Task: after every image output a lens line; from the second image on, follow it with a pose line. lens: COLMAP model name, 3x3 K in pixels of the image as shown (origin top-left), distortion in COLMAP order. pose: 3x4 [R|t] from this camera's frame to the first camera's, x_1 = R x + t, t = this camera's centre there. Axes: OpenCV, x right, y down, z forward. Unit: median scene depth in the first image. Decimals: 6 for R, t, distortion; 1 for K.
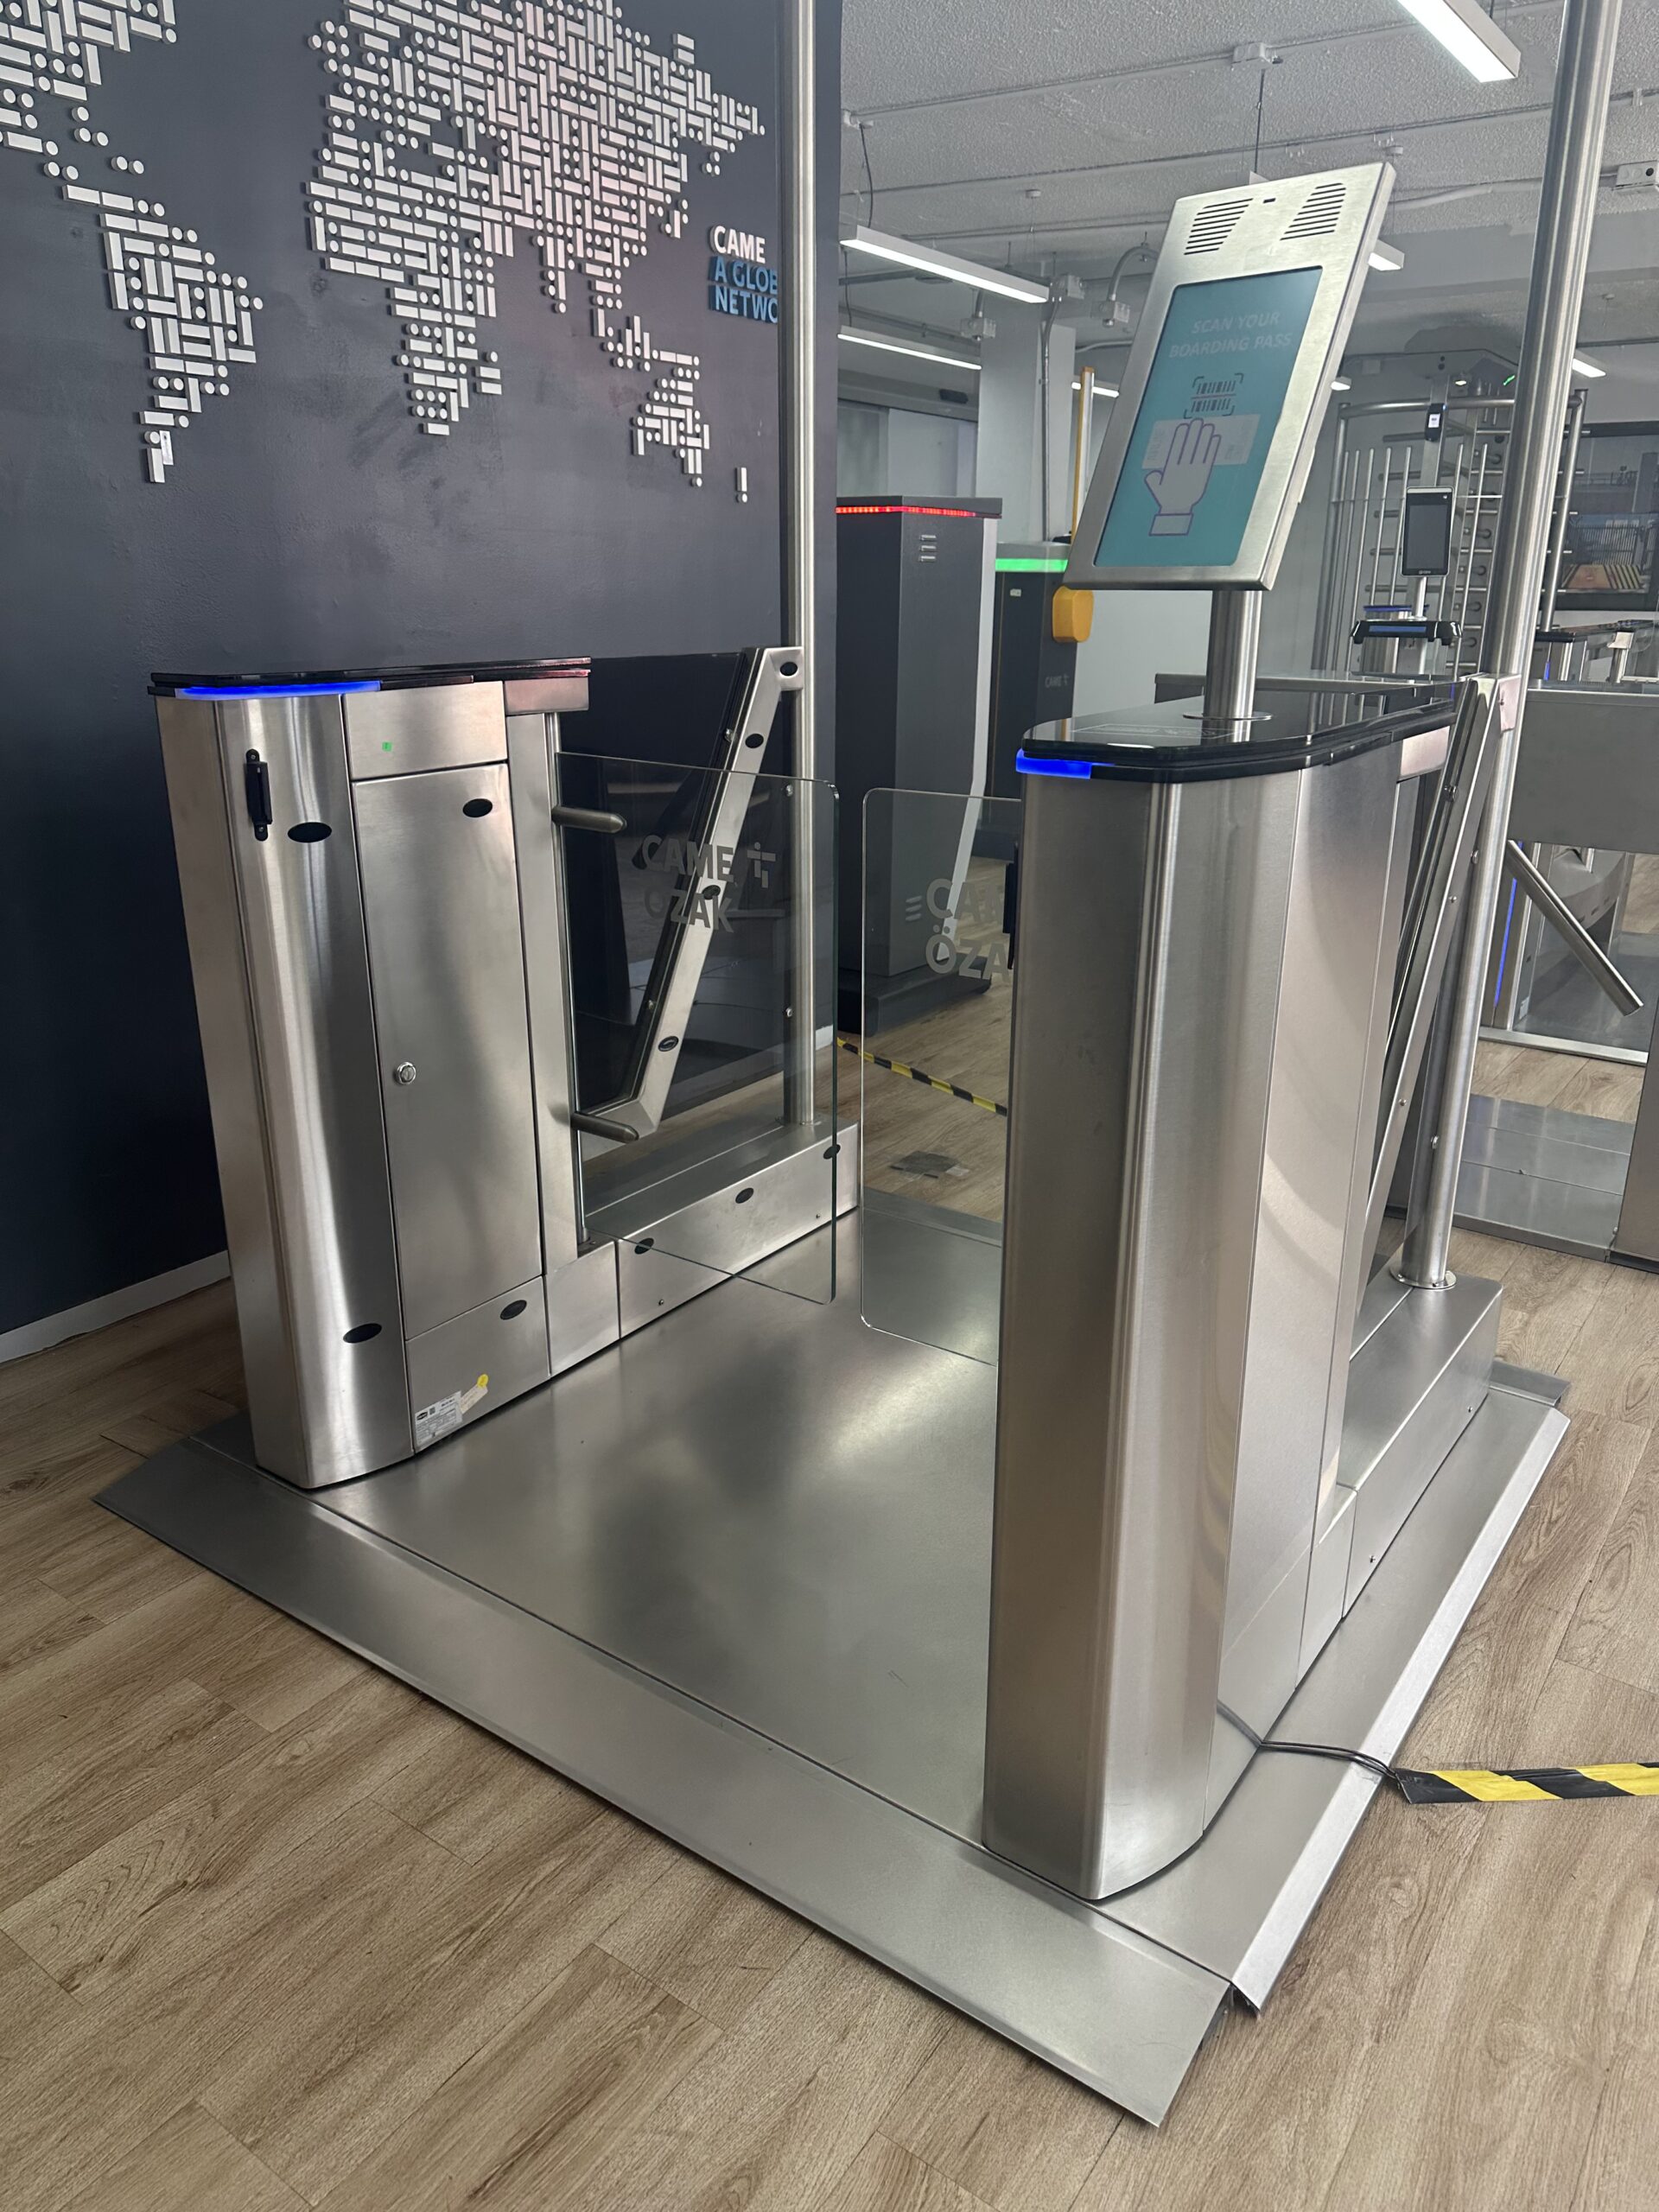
lens RADIAL K [[1555.1, 0, 829.5], [0, 1555.1, 1106.0], [0, 0, 1]] dist [0.004378, 0.000900]
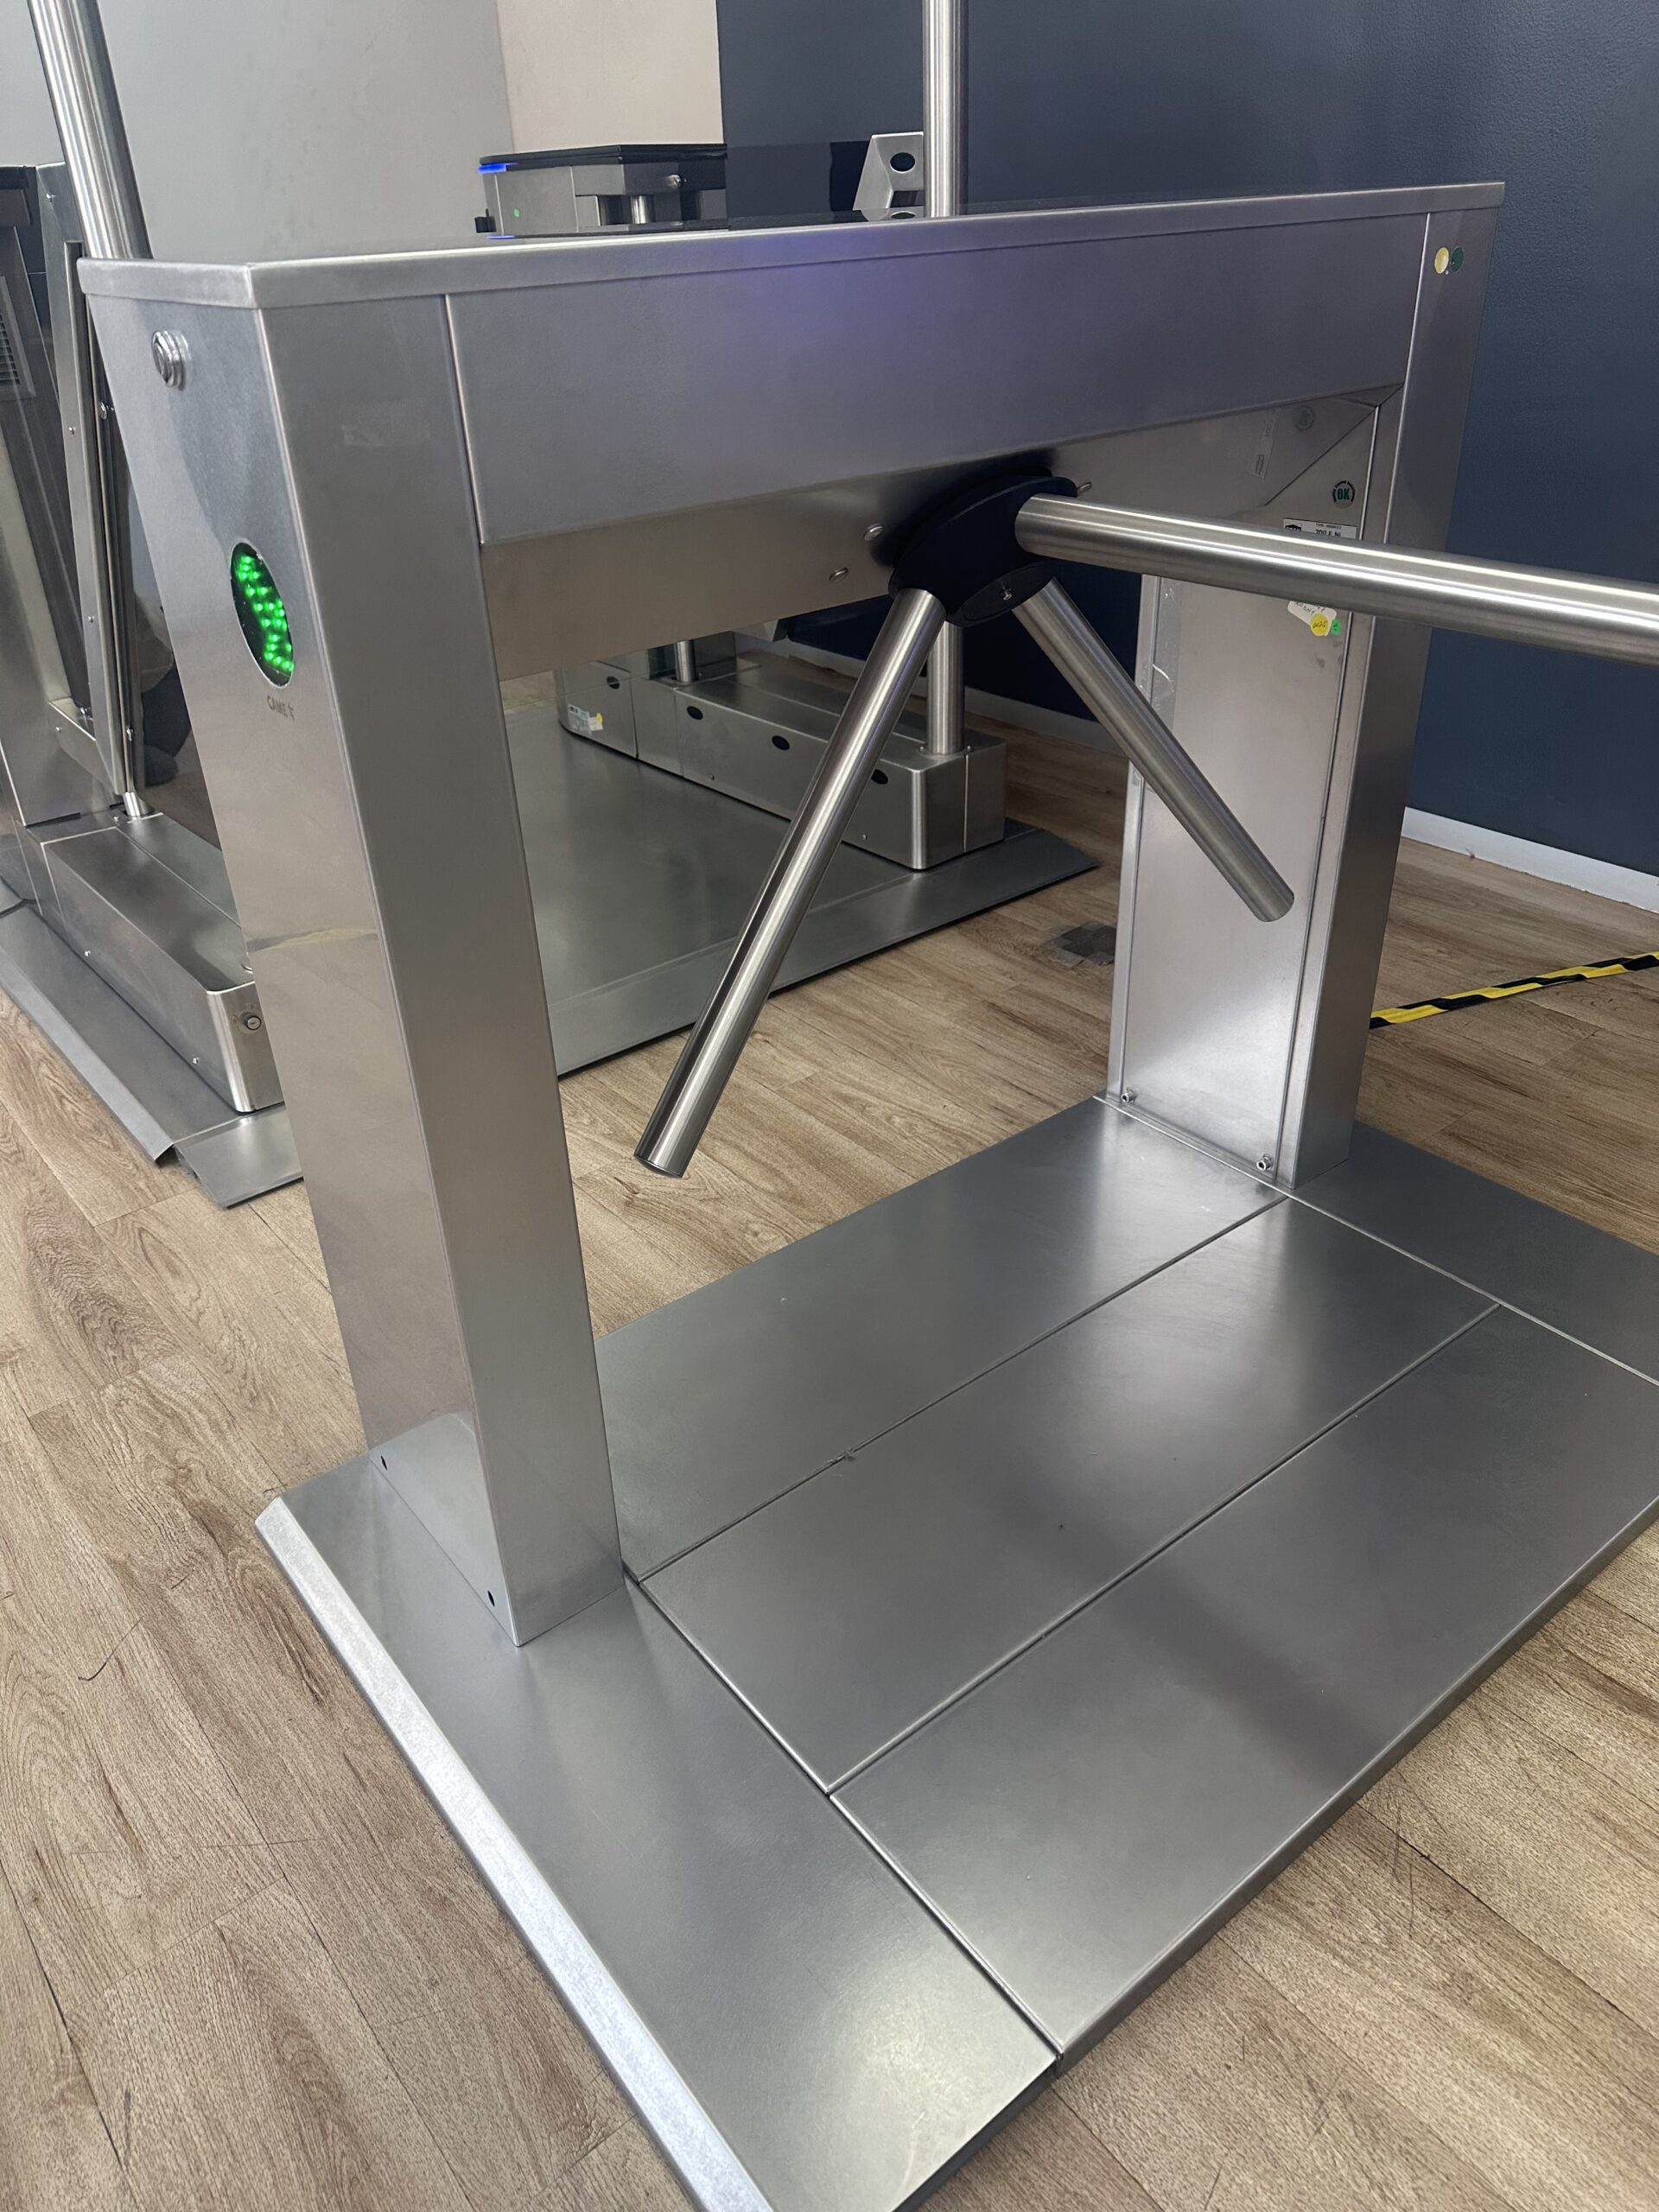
lens RADIAL K [[1555.1, 0, 829.5], [0, 1555.1, 1106.0], [0, 0, 1]] dist [0.004378, 0.000900]
pose [[-0.258354, 0.488865, -0.833225, 0.792375], [-0.282400, 0.786614, 0.549080, -0.282540], [0.923853, 0.377160, -0.065169, 1.032982]]
